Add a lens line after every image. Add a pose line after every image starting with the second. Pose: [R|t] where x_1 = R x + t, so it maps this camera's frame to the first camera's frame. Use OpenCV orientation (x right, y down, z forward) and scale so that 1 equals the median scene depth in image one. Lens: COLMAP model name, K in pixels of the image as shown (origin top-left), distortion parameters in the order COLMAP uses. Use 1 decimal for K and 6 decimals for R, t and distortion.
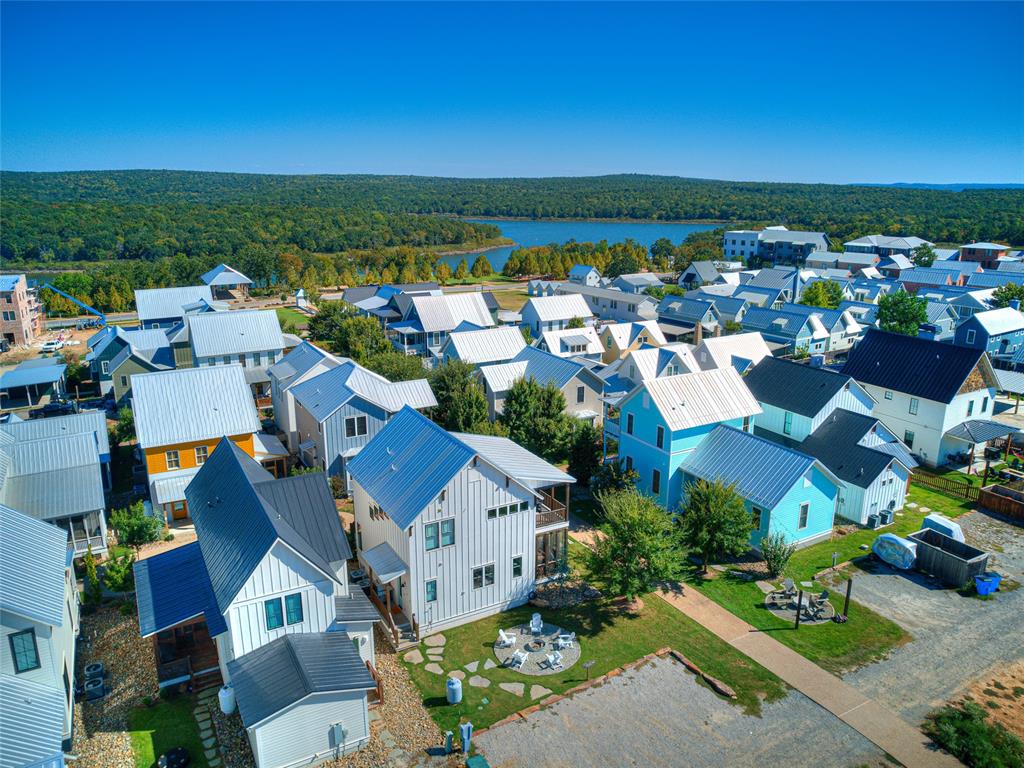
lens RADIAL K [[736.7, 0, 512.6], [0, 736.7, 380.4], [0, 0, 1]] dist [-0.075594, 0.067574]
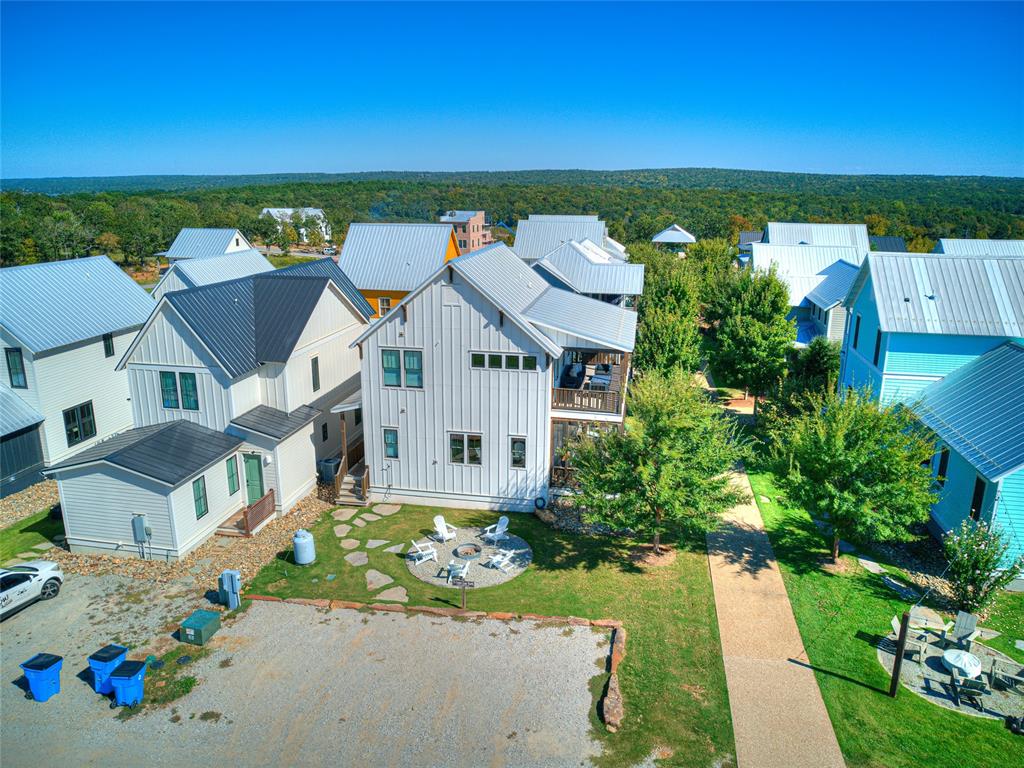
lens RADIAL K [[736.7, 0, 512.6], [0, 736.7, 380.4], [0, 0, 1]] dist [-0.075594, 0.067574]
pose [[0.763457, 0.165198, -0.624375, 0.451533], [-0.167681, 0.984284, 0.055391, 0.157167], [0.623713, 0.062407, 0.779159, 0.470924]]
